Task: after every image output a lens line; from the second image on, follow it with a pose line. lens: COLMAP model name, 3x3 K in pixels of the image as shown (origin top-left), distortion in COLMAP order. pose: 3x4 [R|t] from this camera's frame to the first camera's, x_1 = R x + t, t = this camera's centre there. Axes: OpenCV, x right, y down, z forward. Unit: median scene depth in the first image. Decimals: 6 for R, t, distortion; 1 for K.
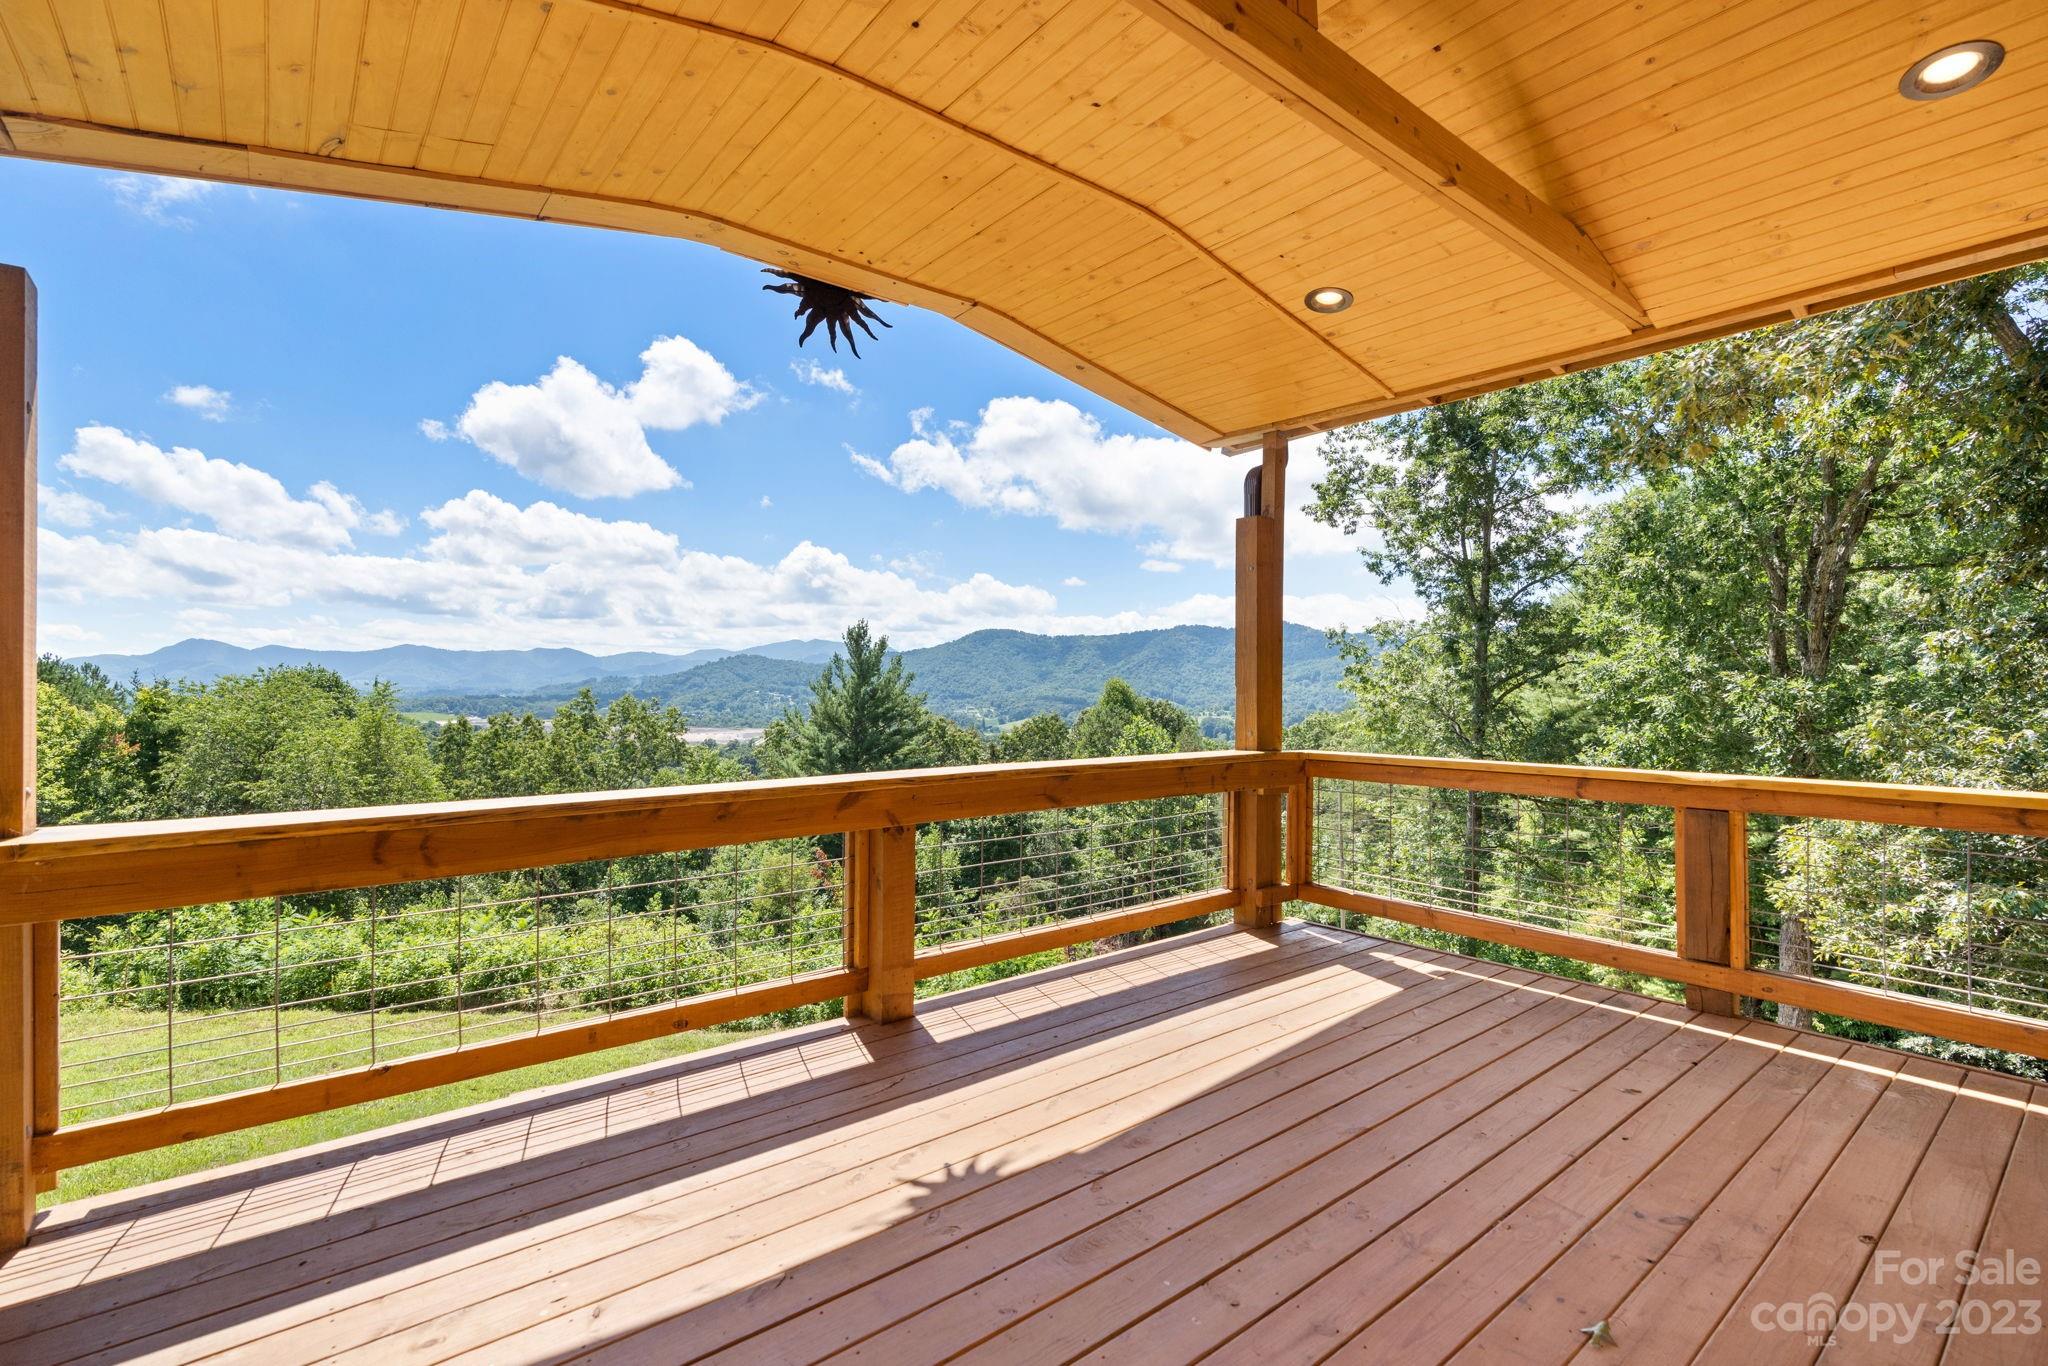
lens RADIAL K [[928.2, 0, 1024.0], [0, 928.2, 683.0], [0, 0, 1]] dist [-0.001720, 0.000385]
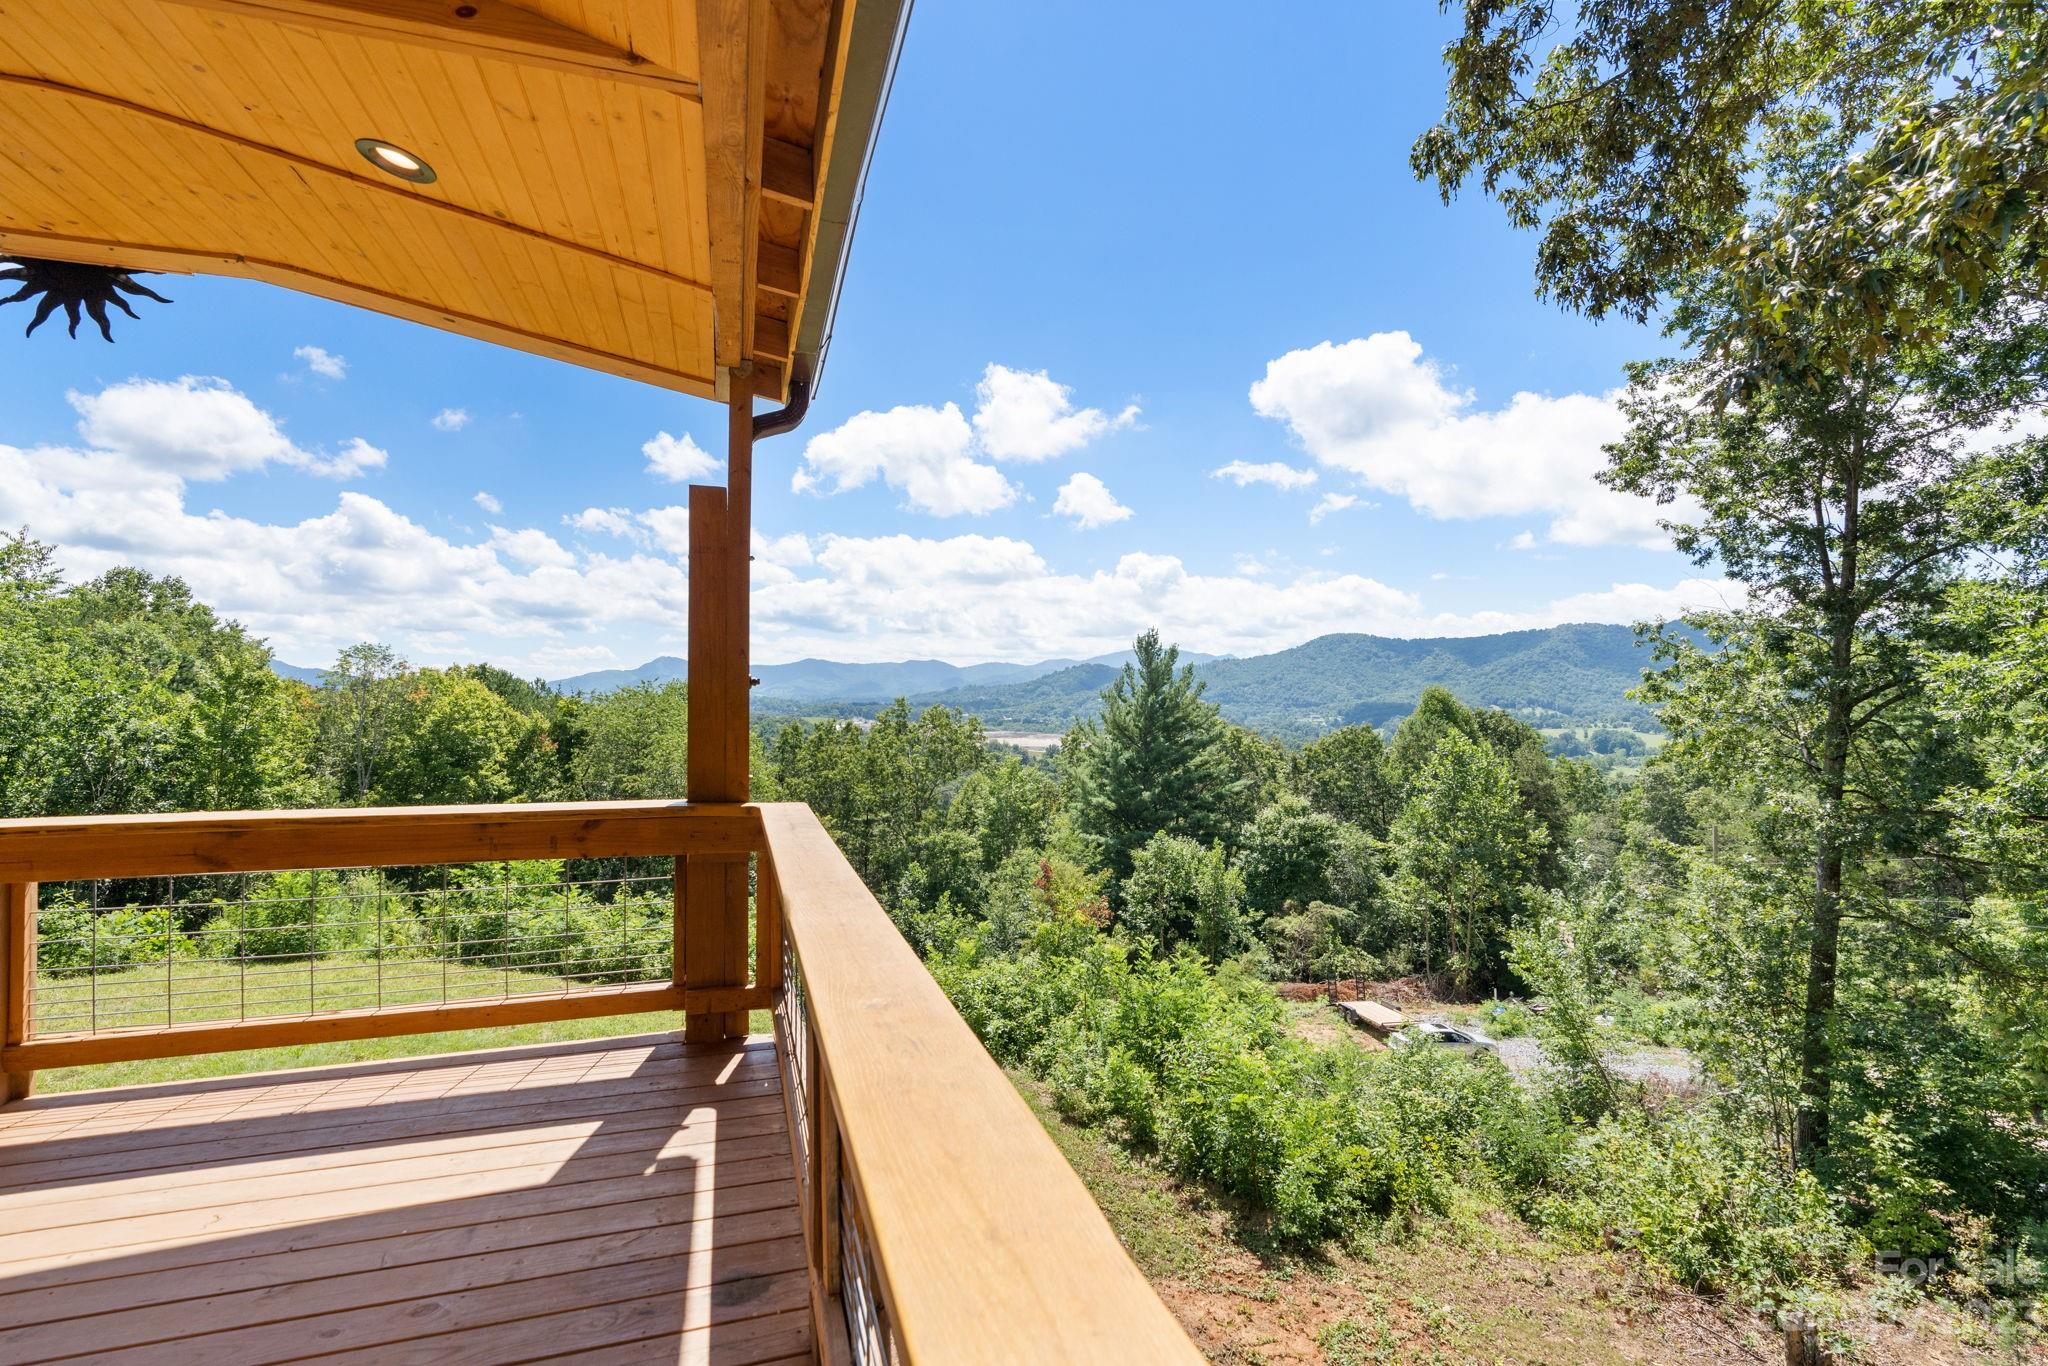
lens RADIAL K [[928.2, 0, 1024.0], [0, 928.2, 683.0], [0, 0, 1]] dist [-0.001720, 0.000385]
pose [[0.933285, -0.006076, -0.359084, 0.089010], [0.003054, 0.999955, -0.008983, -0.001750], [0.359123, 0.007287, 0.933262, 0.047161]]
